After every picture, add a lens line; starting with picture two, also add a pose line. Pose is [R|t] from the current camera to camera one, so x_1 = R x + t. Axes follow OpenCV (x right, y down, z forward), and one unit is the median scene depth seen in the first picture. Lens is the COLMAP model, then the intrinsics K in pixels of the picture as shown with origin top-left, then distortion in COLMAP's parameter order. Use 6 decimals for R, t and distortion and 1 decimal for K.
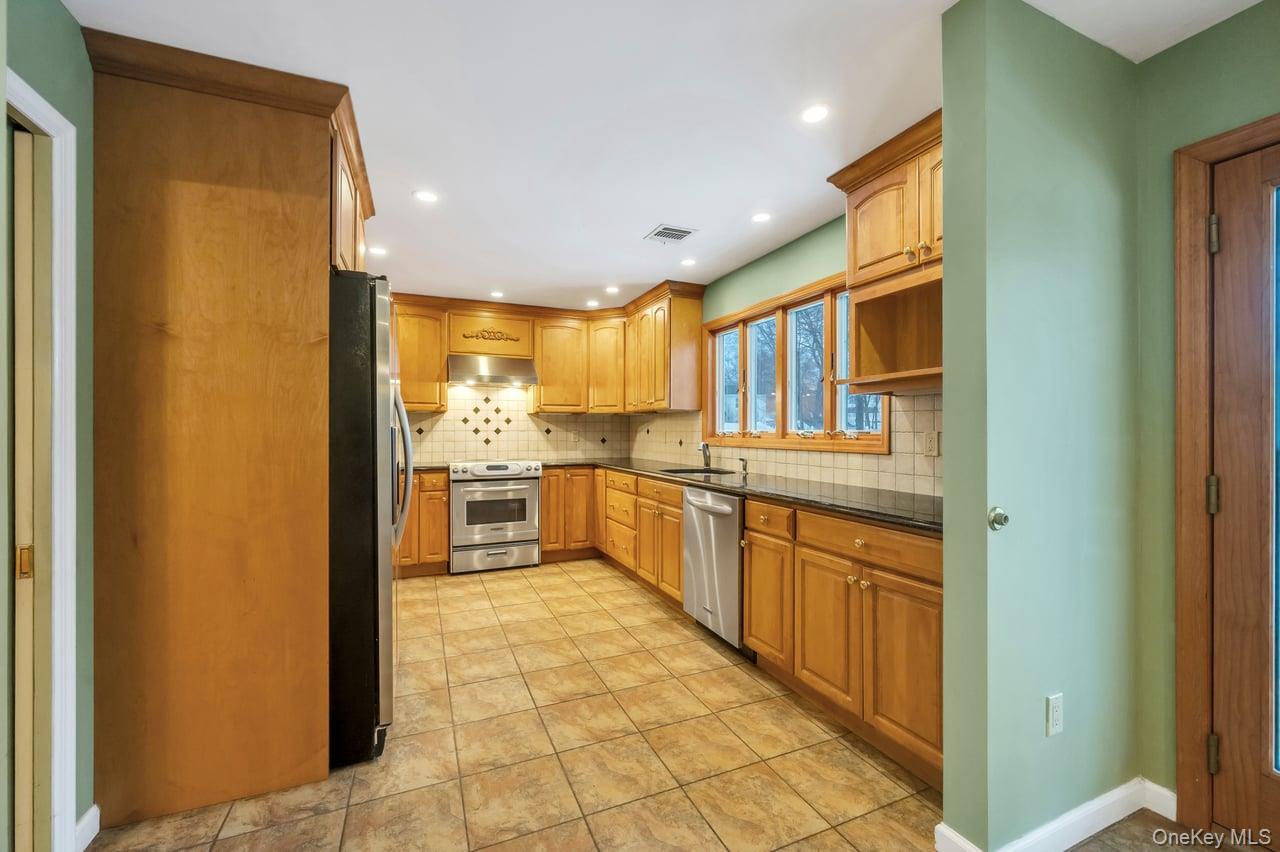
lens RADIAL K [[514.0, 0, 640.0], [0, 514.0, 426.0], [0, 0, 1]] dist [0.000881, 0.000314]
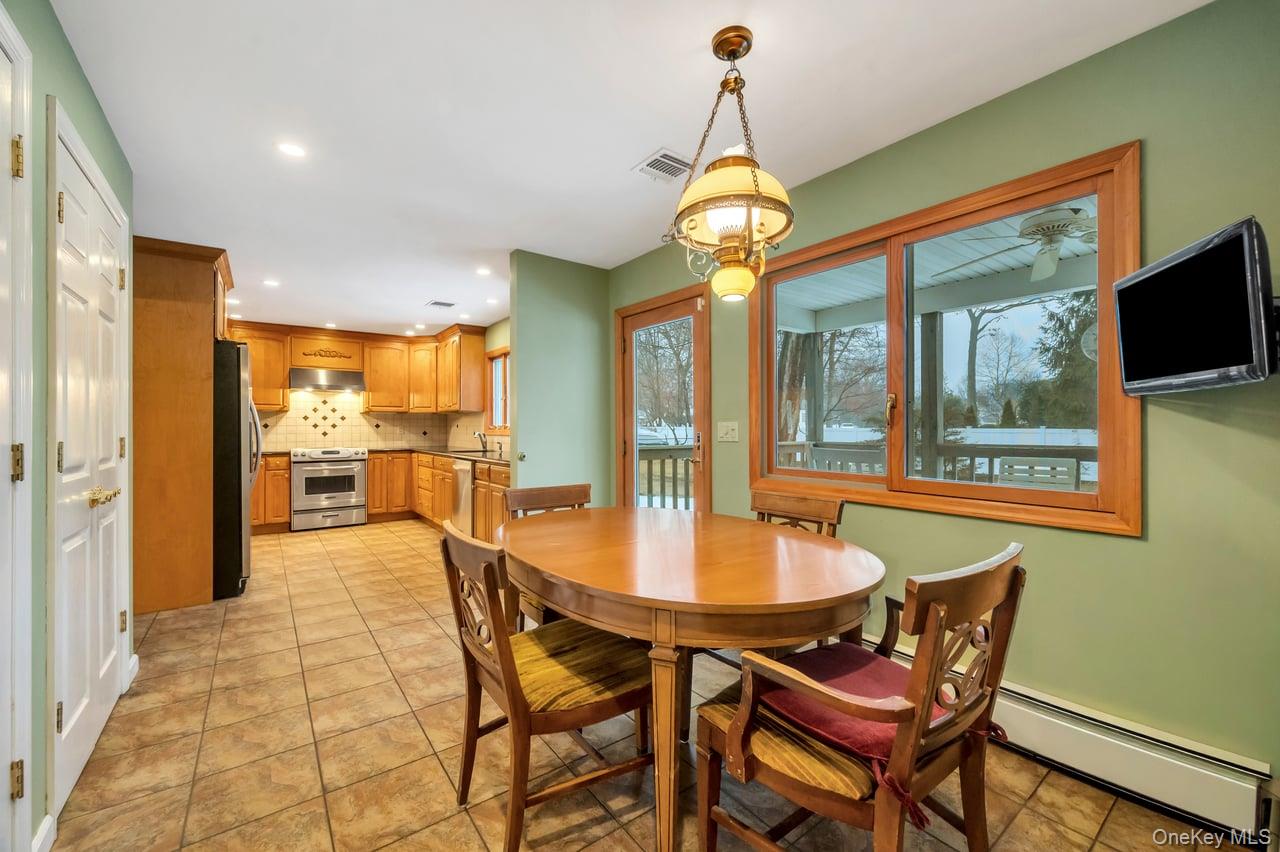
lens RADIAL K [[509.1, 0, 645.8], [0, 509.1, 422.5], [0, 0, 1]] dist [-0.002176, -0.000719]
pose [[0.971673, -0.000759, 0.236329, 0.208511], [0.001279, 0.999997, -0.002044, 0.005027], [-0.236327, 0.002289, 0.971671, -0.492238]]
